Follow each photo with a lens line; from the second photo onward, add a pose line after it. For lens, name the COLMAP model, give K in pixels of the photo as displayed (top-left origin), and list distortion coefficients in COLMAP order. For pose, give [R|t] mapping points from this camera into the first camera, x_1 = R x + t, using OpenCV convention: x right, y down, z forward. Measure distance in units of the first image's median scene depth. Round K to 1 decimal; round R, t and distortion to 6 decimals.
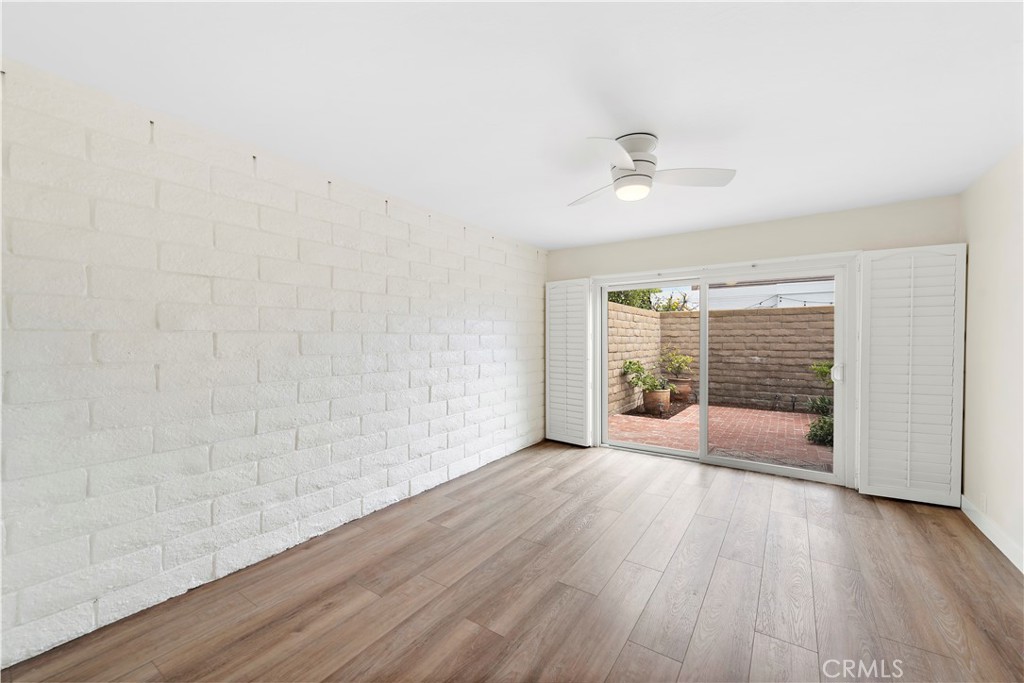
lens RADIAL K [[407.3, 0, 516.1], [0, 407.3, 343.4], [0, 0, 1]] dist [0.010646, -0.000665]
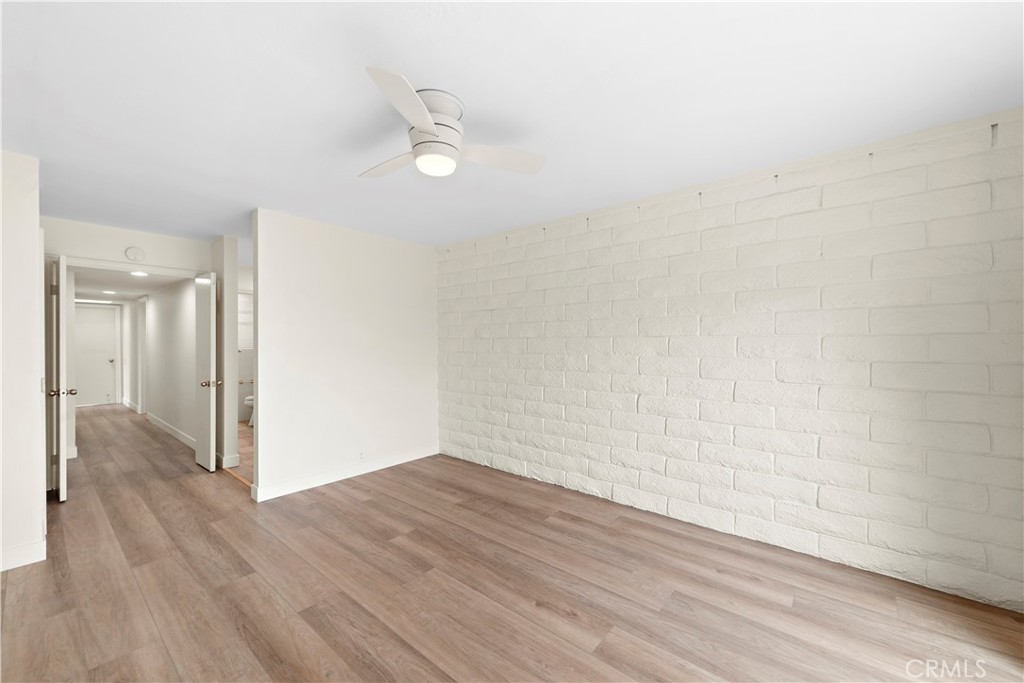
lens RADIAL K [[407.3, 0, 516.1], [0, 407.3, 343.4], [0, 0, 1]] dist [0.010646, -0.000665]
pose [[-0.109356, 0.006814, -0.993979, 0.834649], [-0.013565, 0.999873, 0.008346, -0.015527], [0.993910, 0.014396, -0.109250, 0.960686]]
